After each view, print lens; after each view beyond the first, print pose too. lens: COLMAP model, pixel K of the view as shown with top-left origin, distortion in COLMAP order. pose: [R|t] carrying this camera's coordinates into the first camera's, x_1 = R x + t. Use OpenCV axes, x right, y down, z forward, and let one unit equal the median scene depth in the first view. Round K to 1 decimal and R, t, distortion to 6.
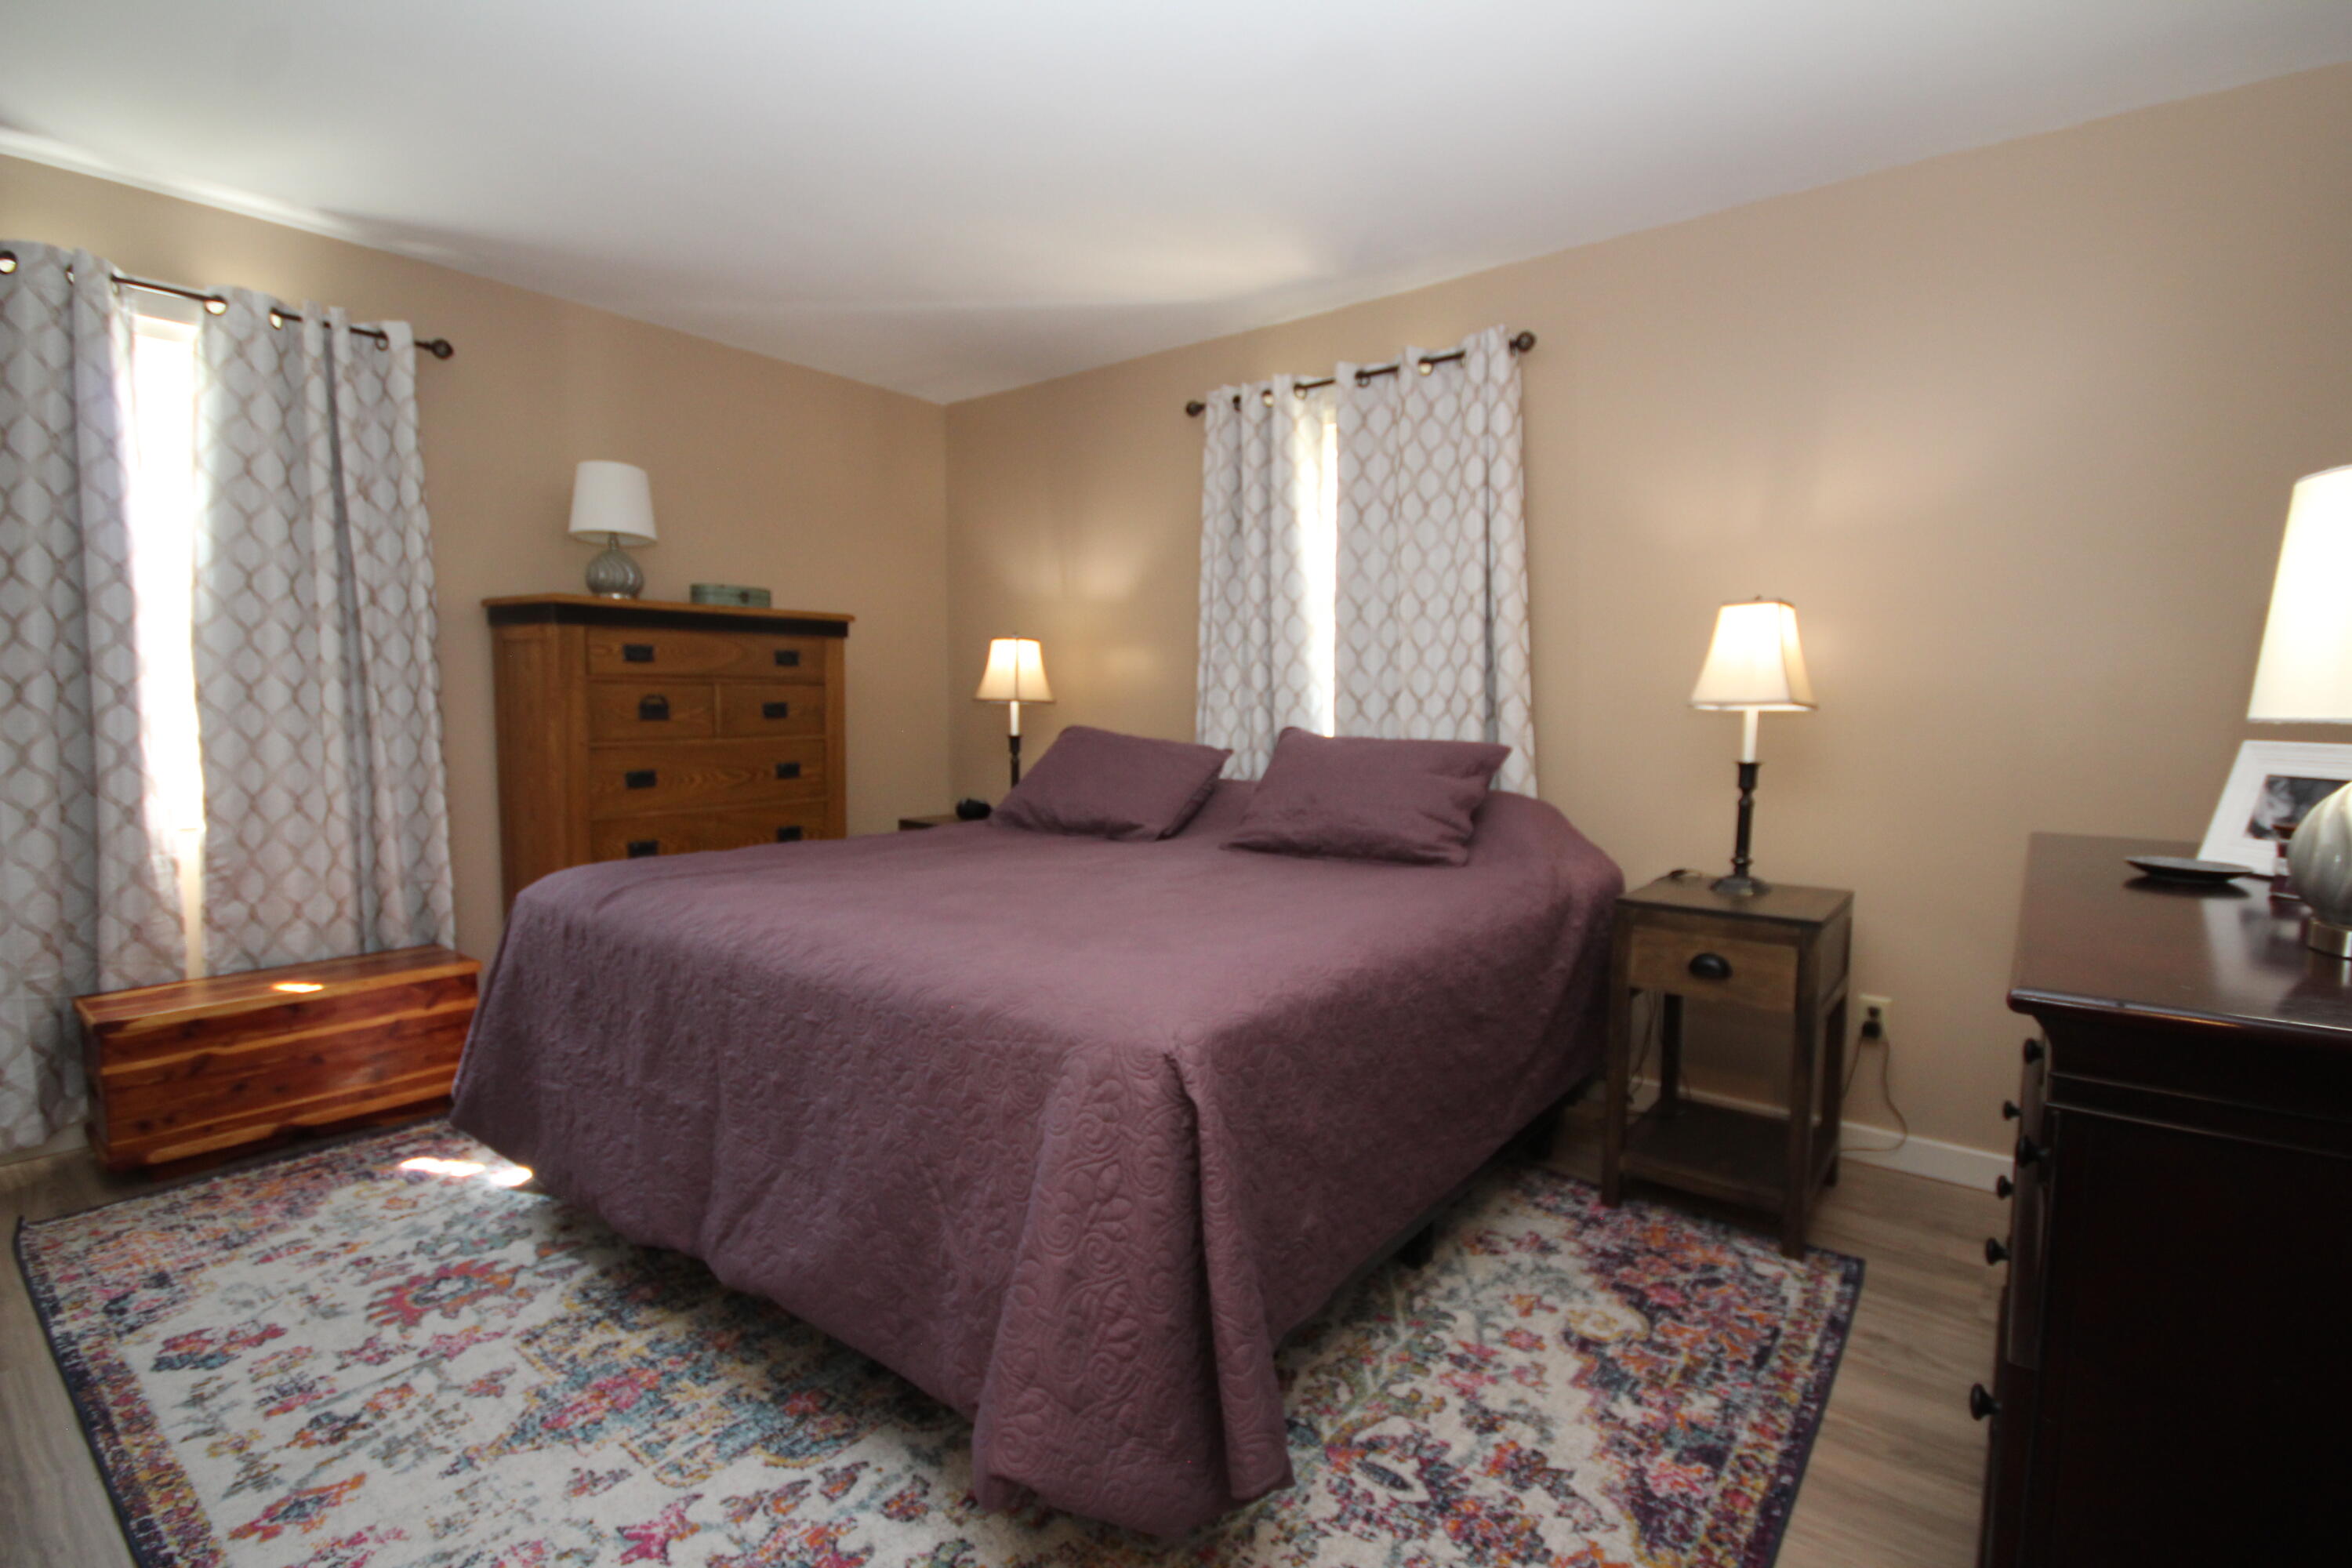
lens RADIAL K [[1064.0, 0, 1176.0], [0, 1064.0, 784.0], [0, 0, 1]] dist [-0.000129, 0.000311]
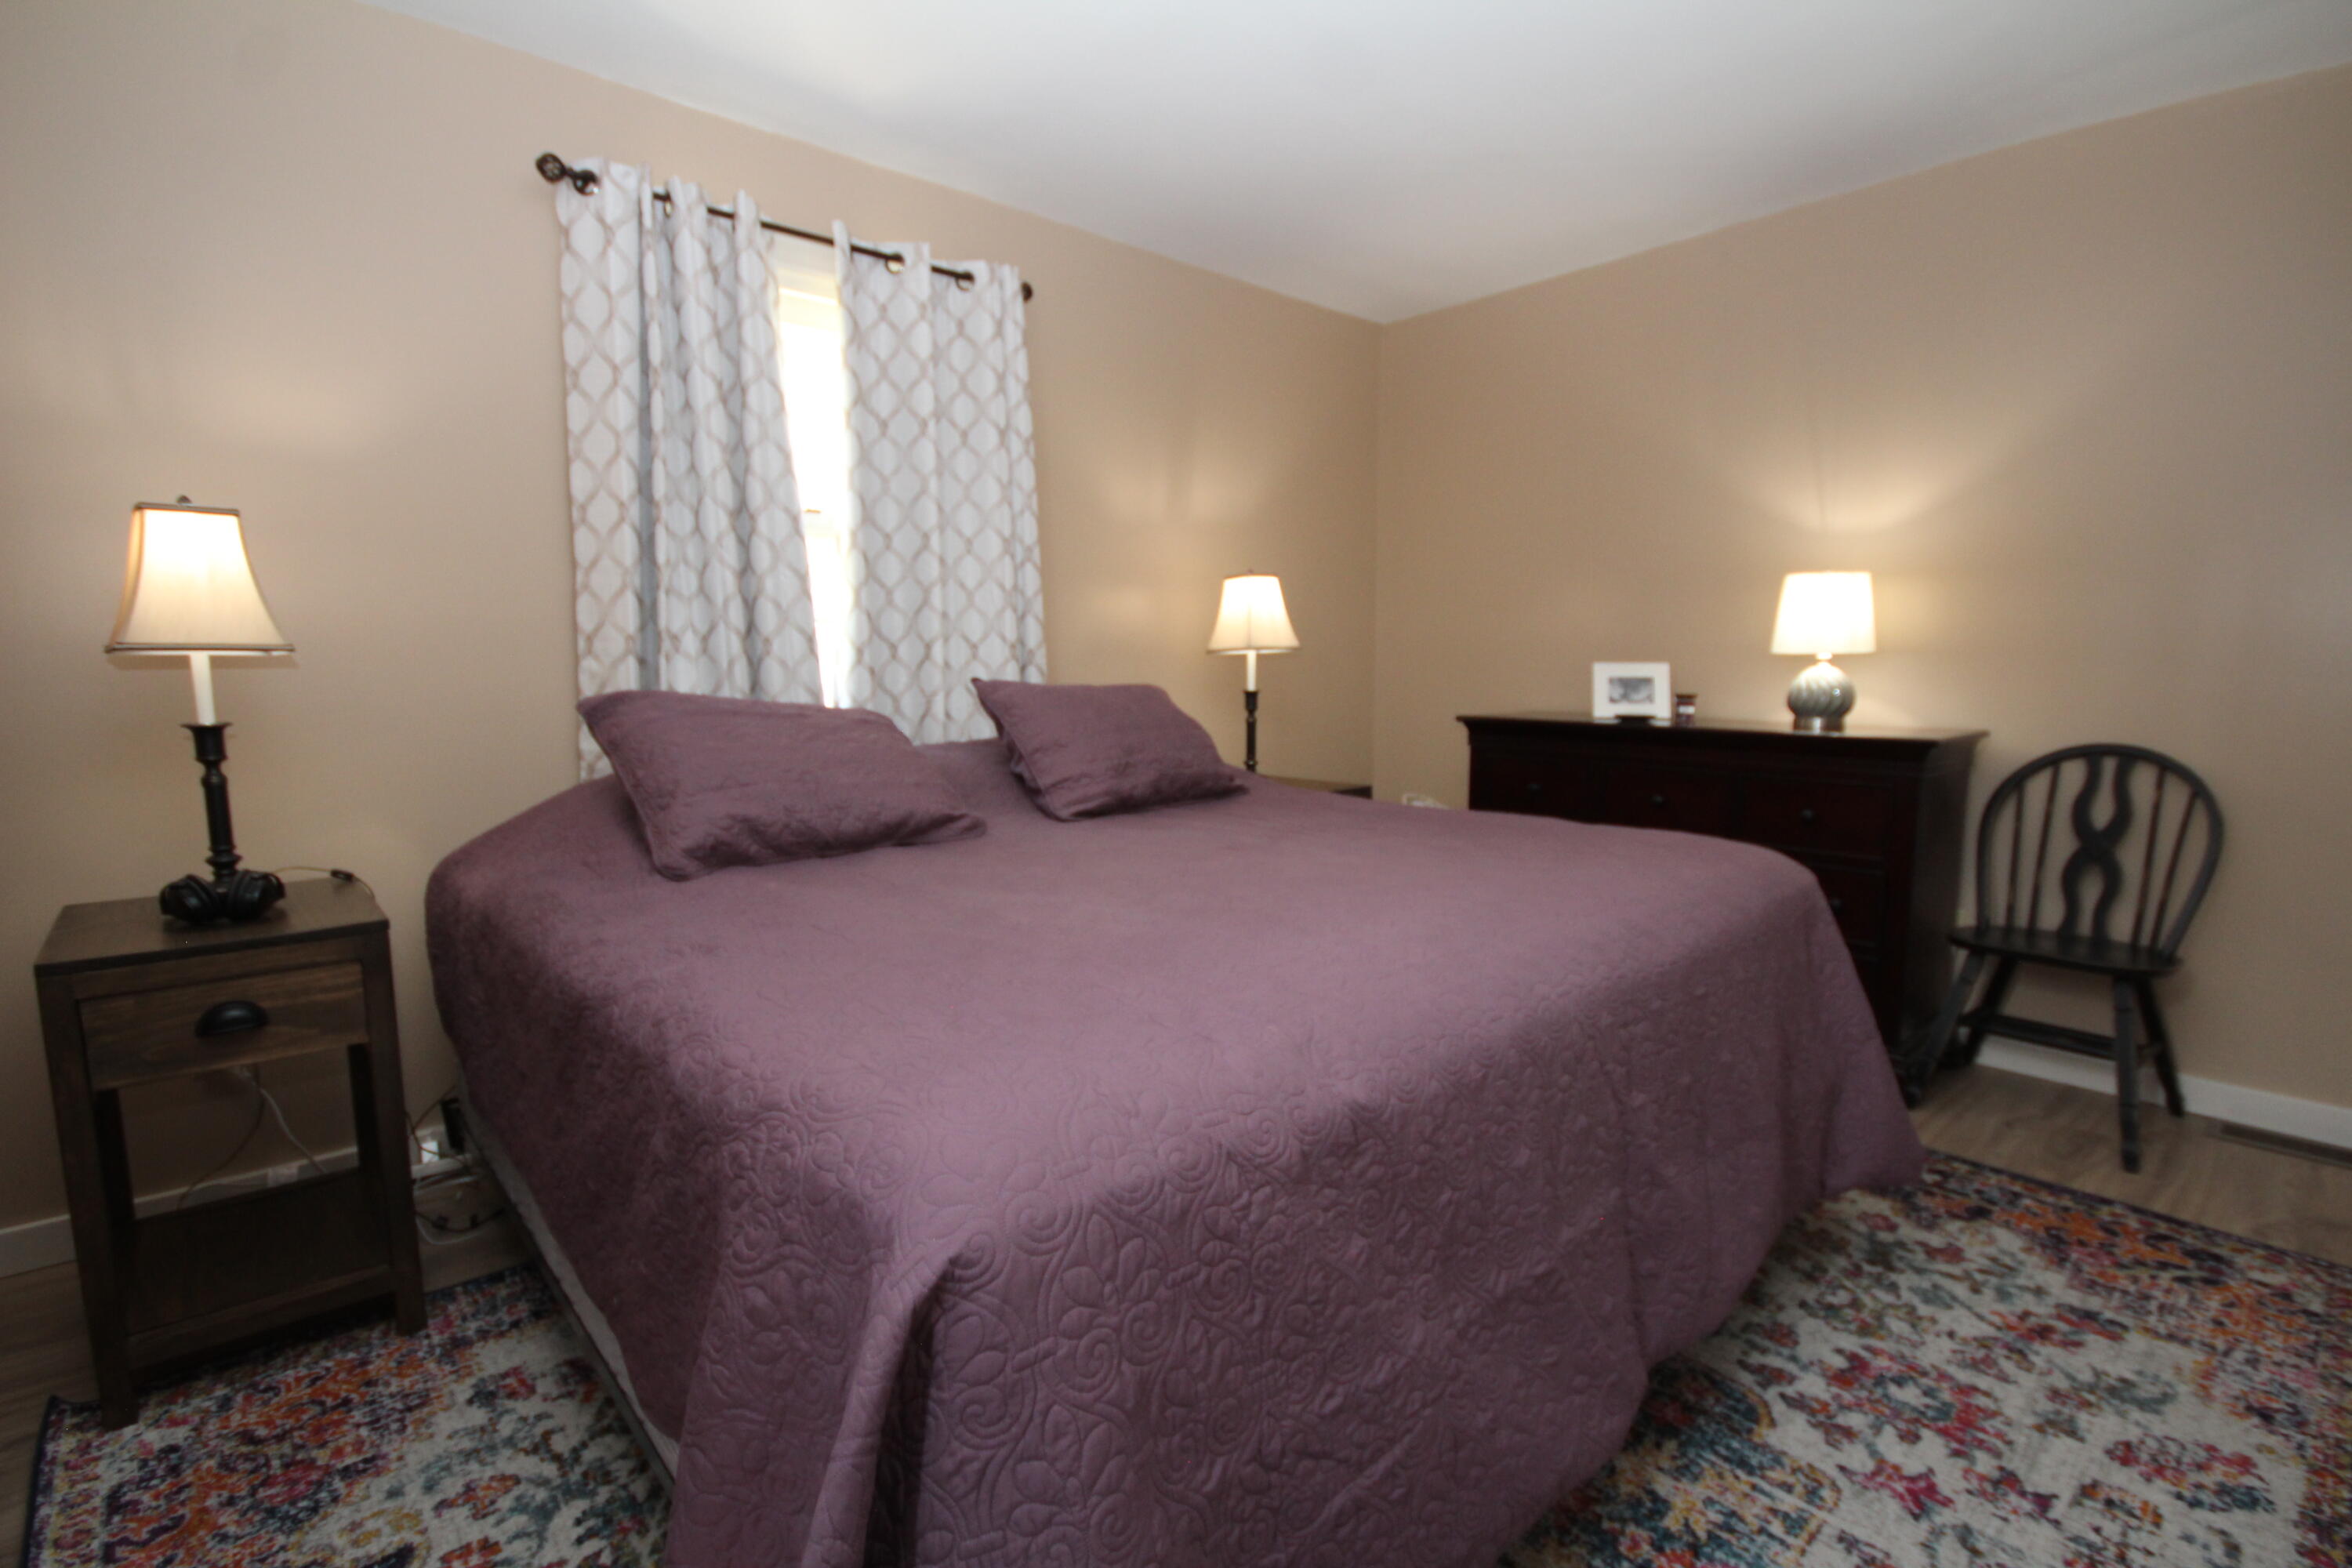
lens RADIAL K [[1102.6, 0, 1176.0], [0, 1102.6, 784.0], [0, 0, 1]] dist [-0.003476, -0.000775]
pose [[0.171679, -0.123627, 0.977365, -0.727512], [0.076807, 0.990755, 0.111829, -0.055811], [-0.982154, 0.055869, 0.179587, 0.688196]]
